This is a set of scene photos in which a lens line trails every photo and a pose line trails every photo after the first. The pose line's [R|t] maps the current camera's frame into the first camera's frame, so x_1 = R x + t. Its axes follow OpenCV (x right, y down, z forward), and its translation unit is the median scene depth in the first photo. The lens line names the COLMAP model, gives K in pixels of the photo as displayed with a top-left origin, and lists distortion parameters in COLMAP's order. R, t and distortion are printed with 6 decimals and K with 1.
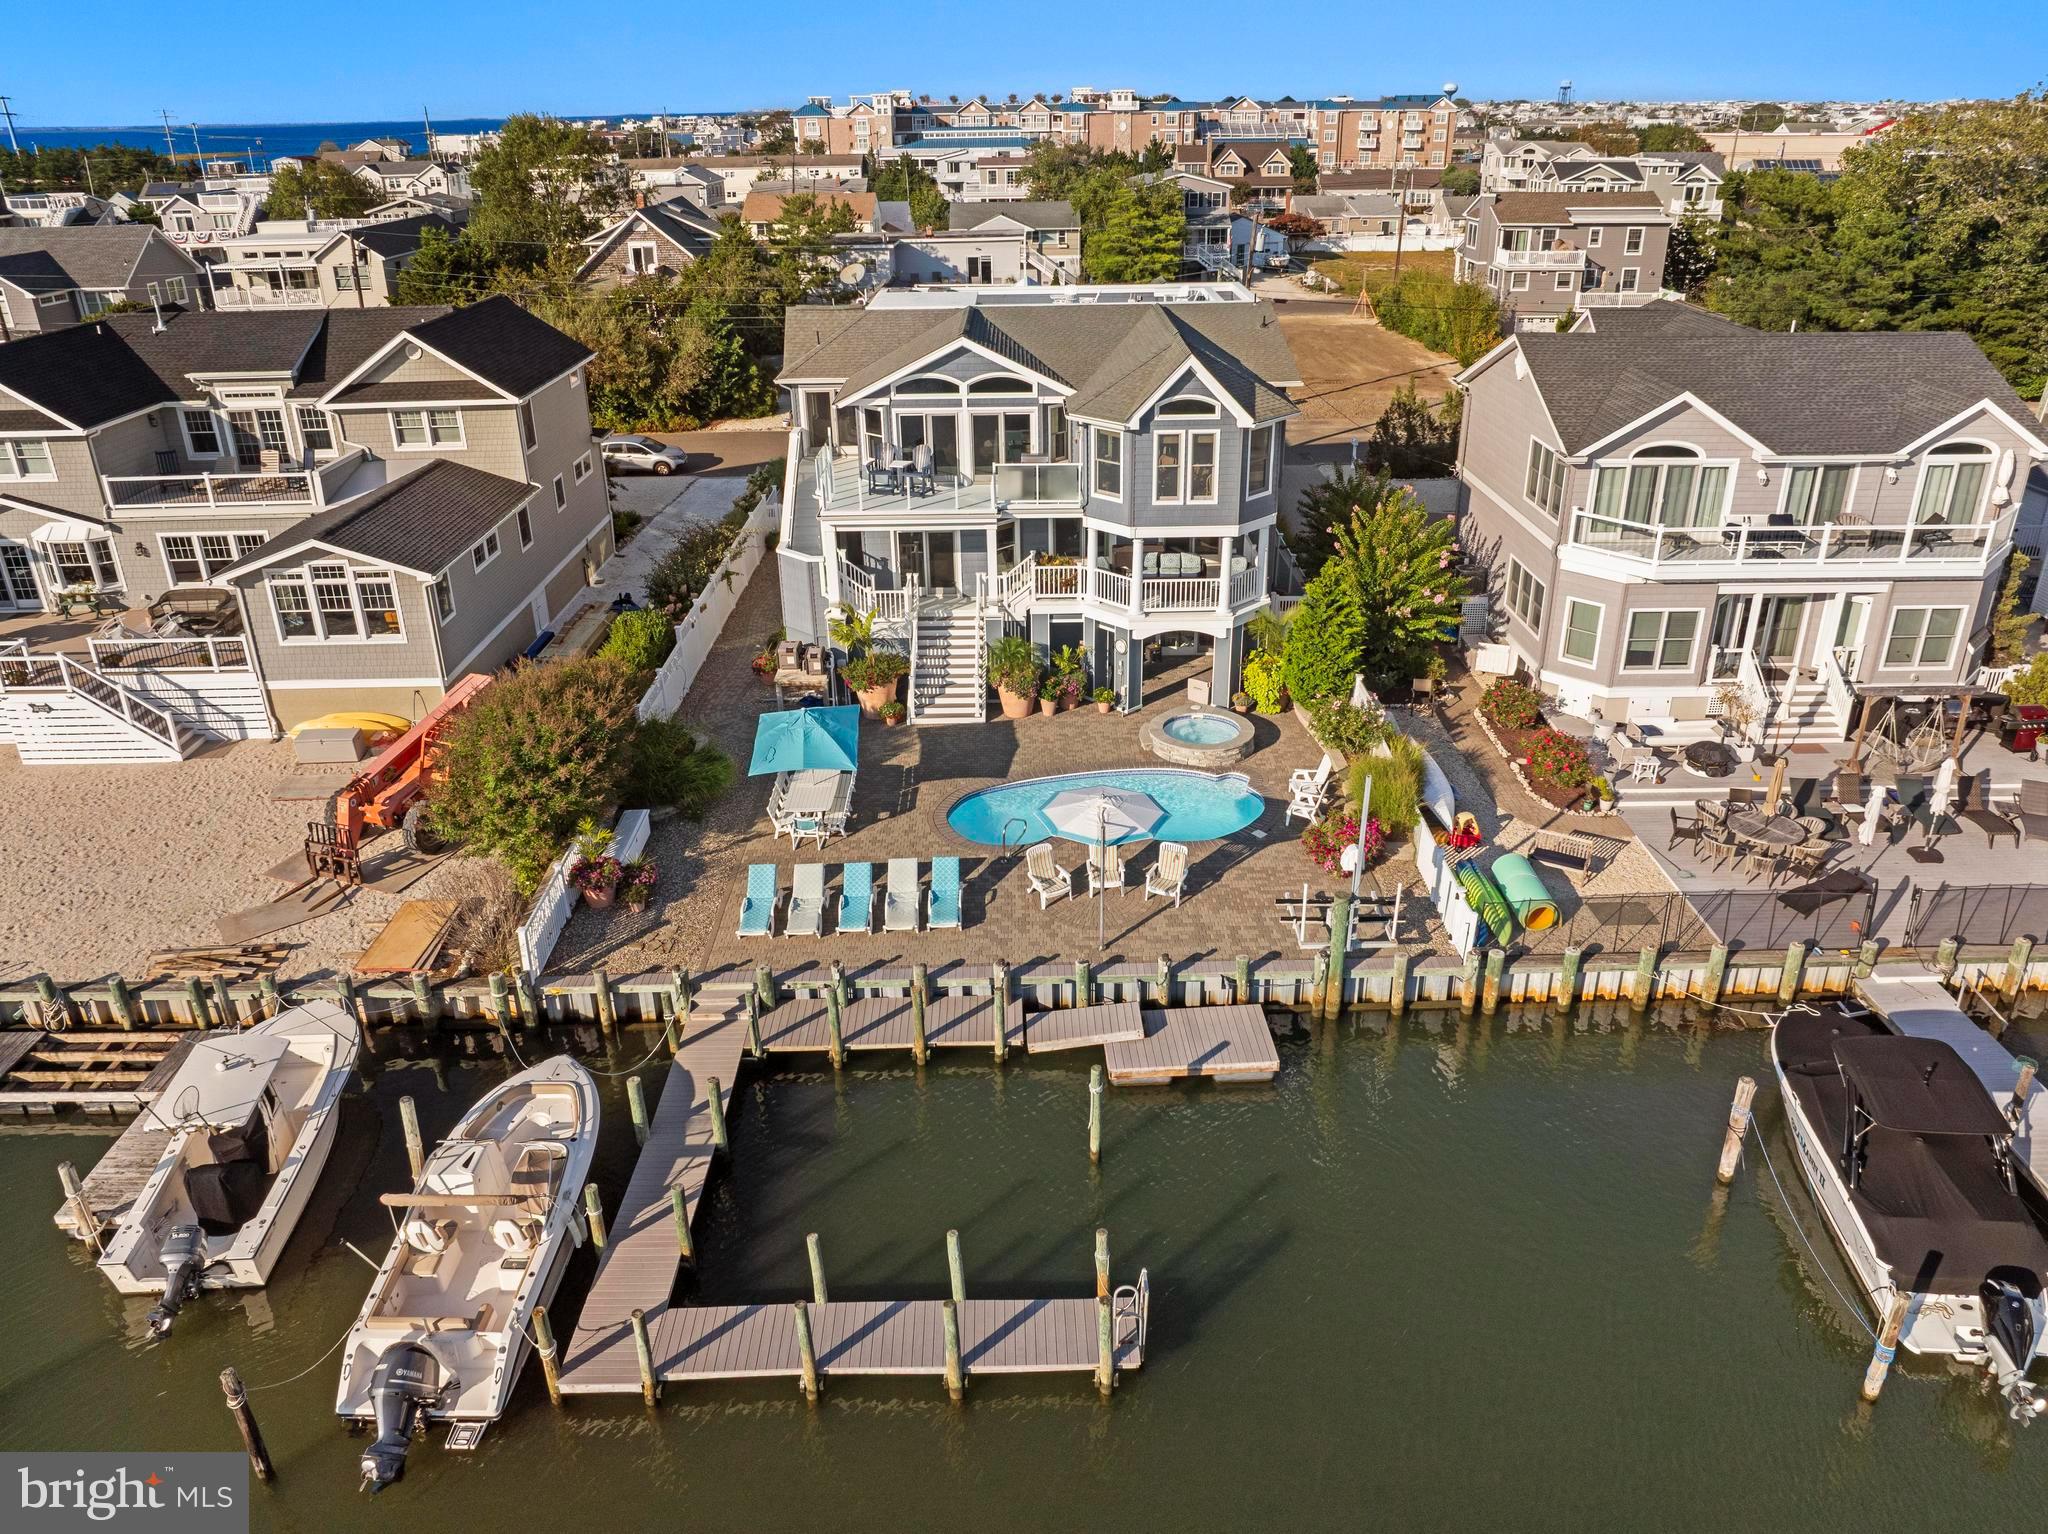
lens RADIAL K [[1448.4, 0, 1017.6], [0, 1448.4, 777.7], [0, 0, 1]] dist [-0.005480, -0.005812]
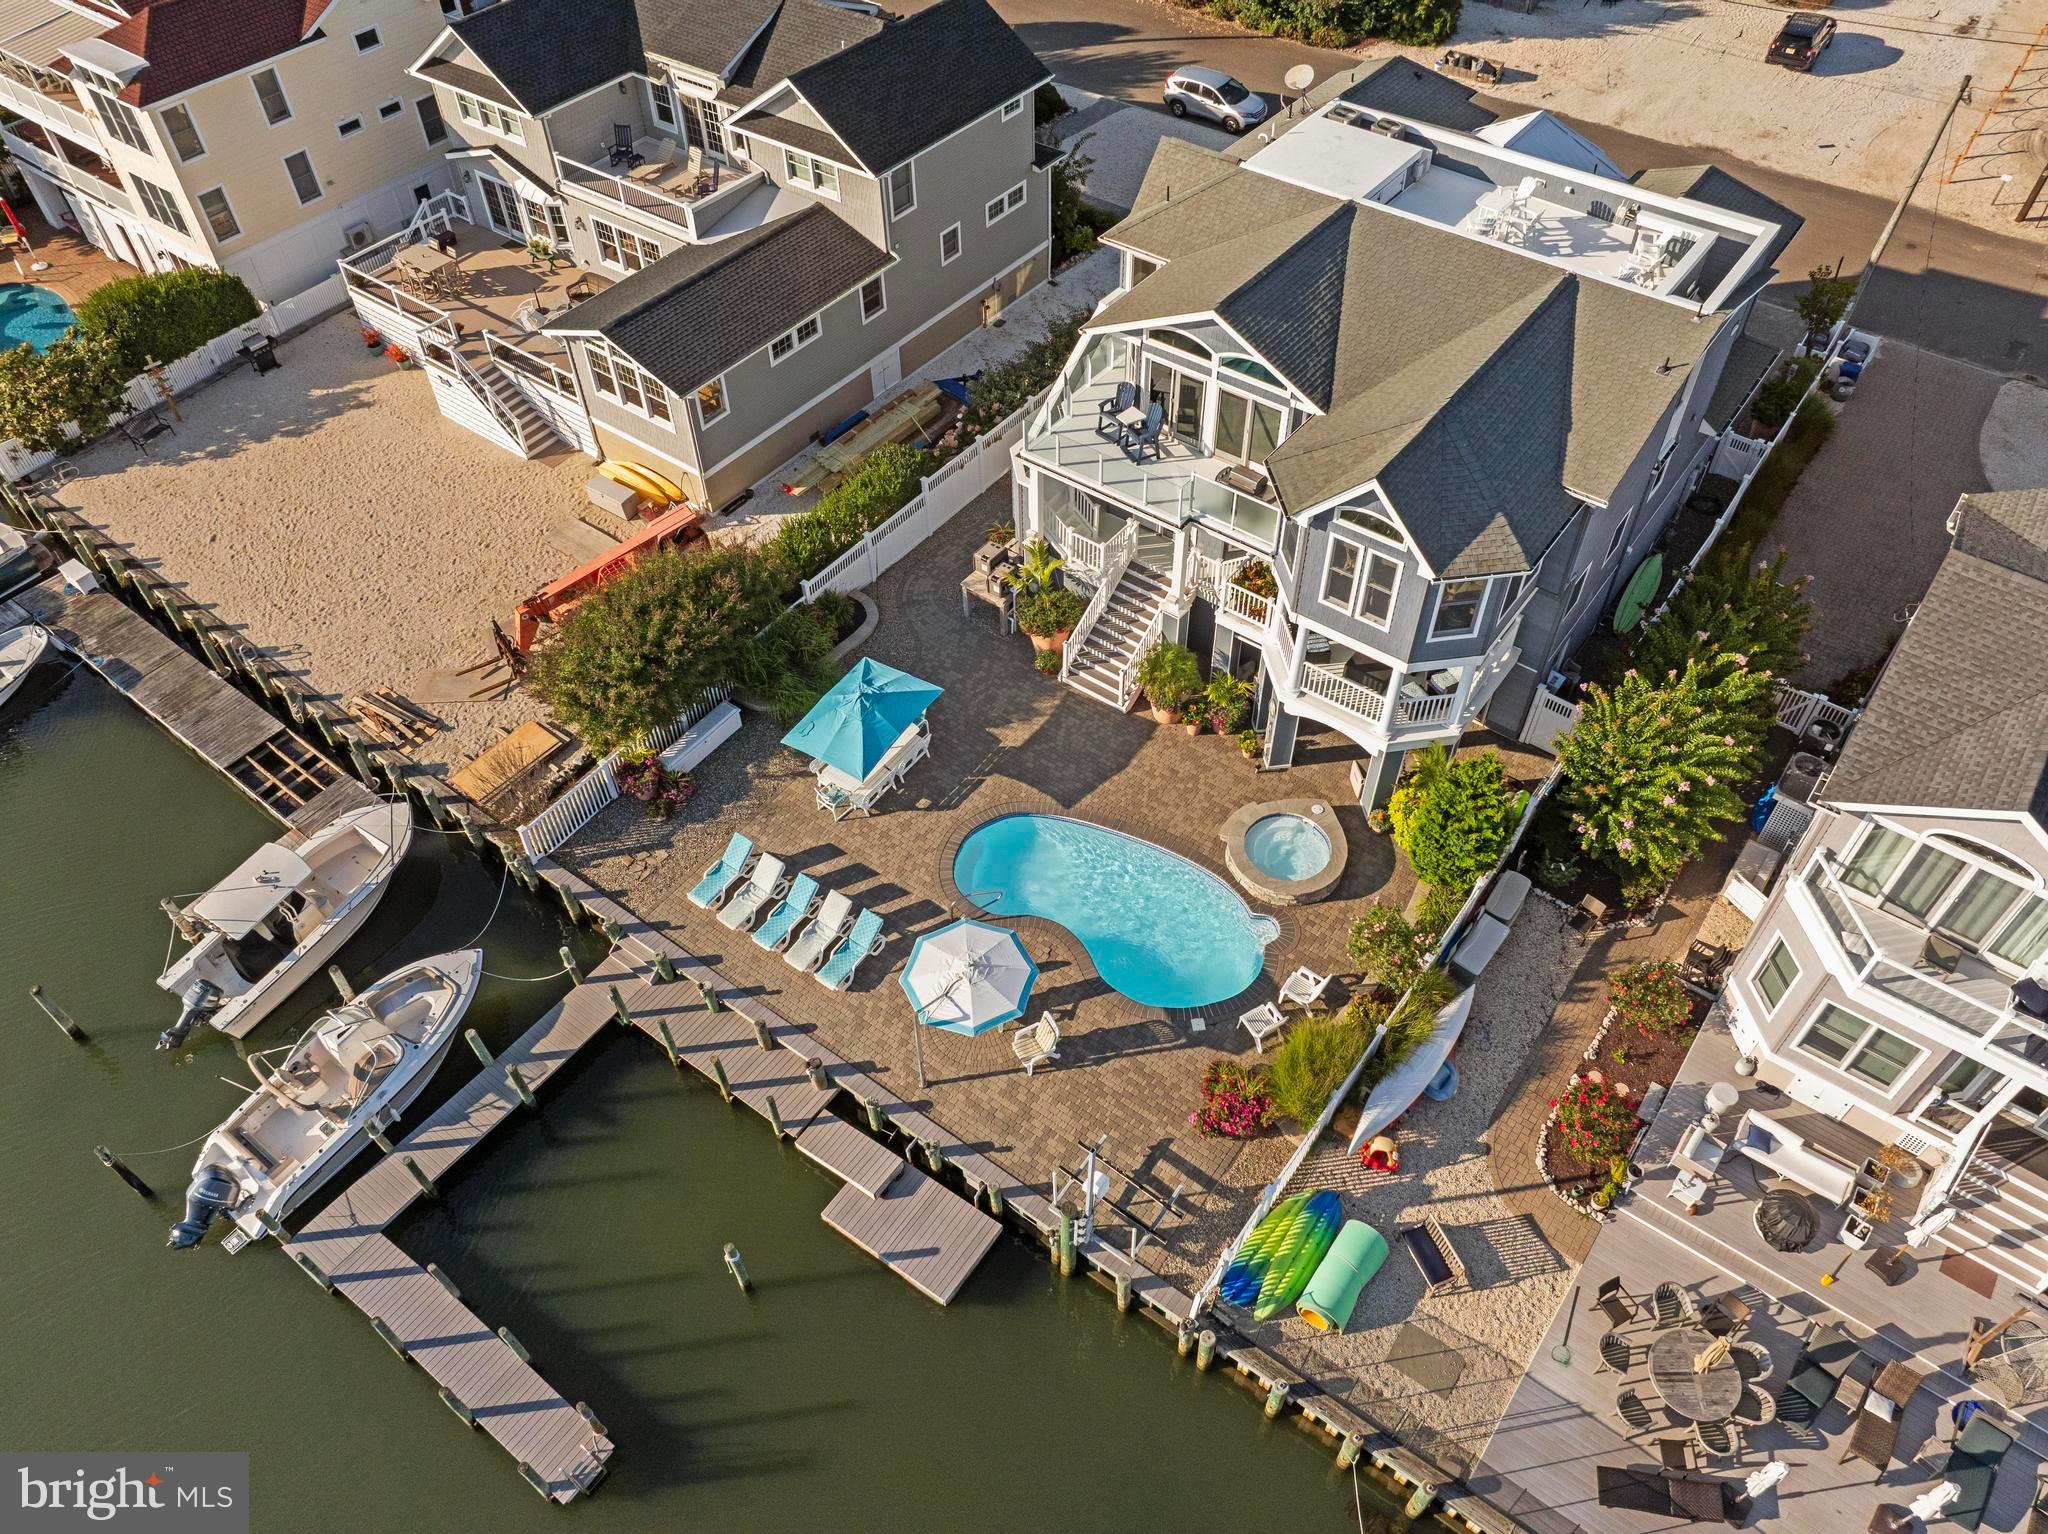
lens RADIAL K [[1448.4, 0, 1028.8], [0, 1448.4, 765.1], [0, 0, 1]] dist [-0.005480, -0.005812]
pose [[0.797374, 0.451733, -0.400164, 0.330373], [-0.256746, 0.854017, 0.452478, -0.434282], [0.546146, -0.258054, 0.796952, 0.215828]]
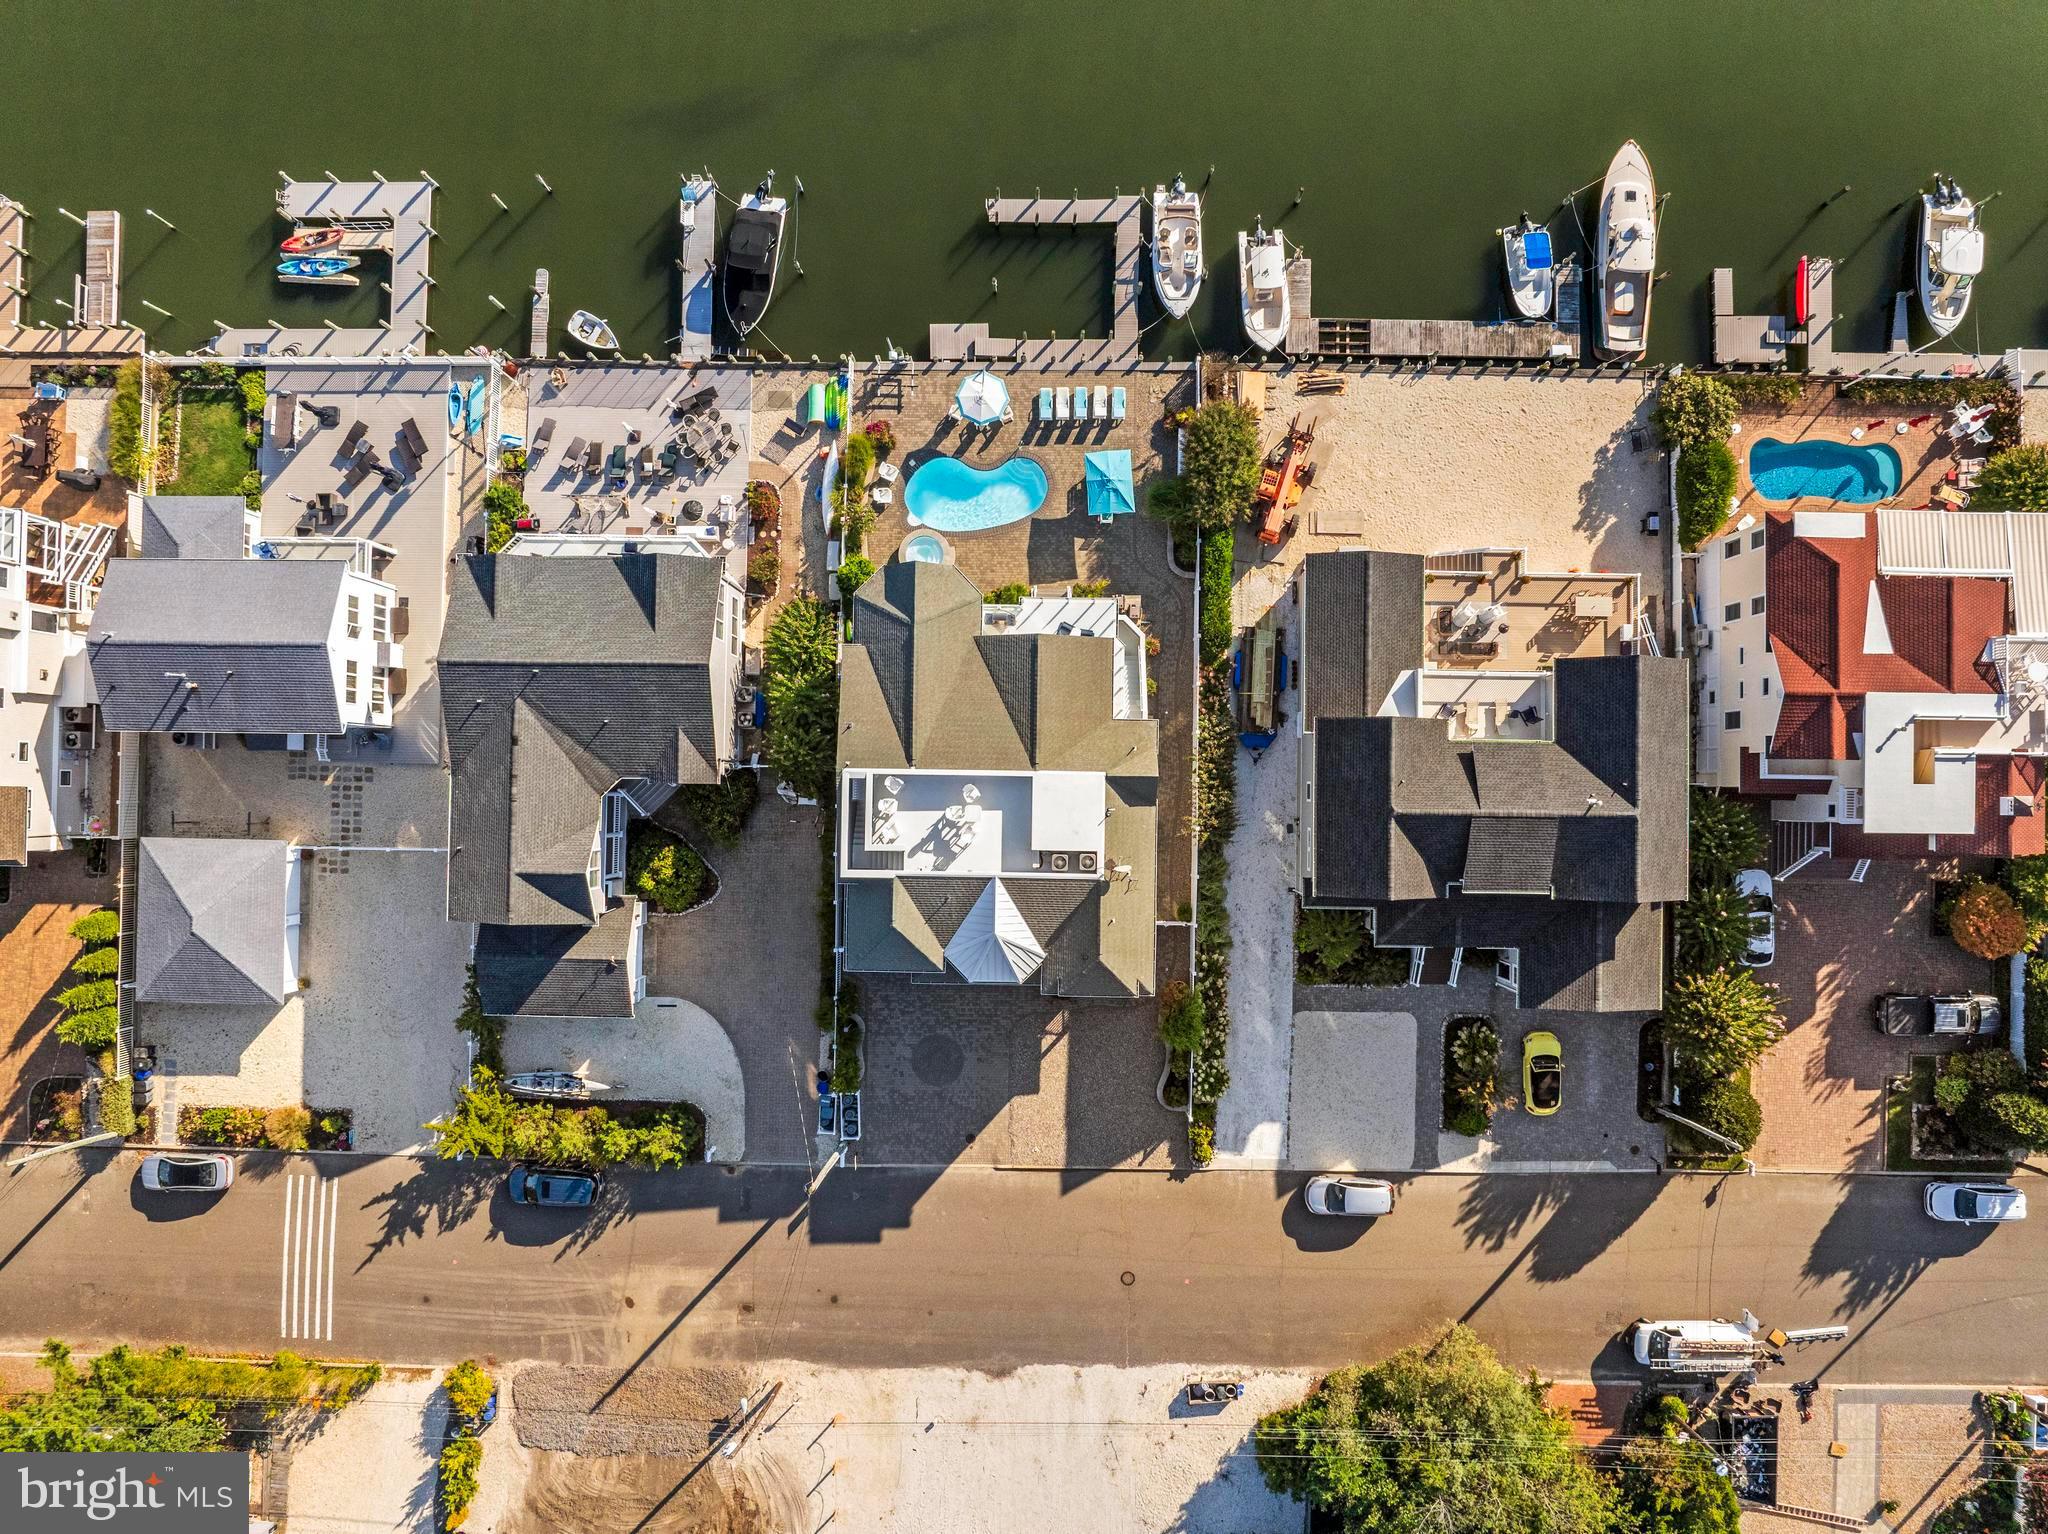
lens RADIAL K [[1448.4, 0, 1029.4], [0, 1448.4, 766.8], [0, 0, 1]] dist [-0.005480, -0.005812]
pose [[-0.999300, -0.013465, 0.034910, -0.095463], [0.037338, -0.419274, 0.907091, -1.973989], [0.002423, 0.907760, 0.419484, 0.416205]]
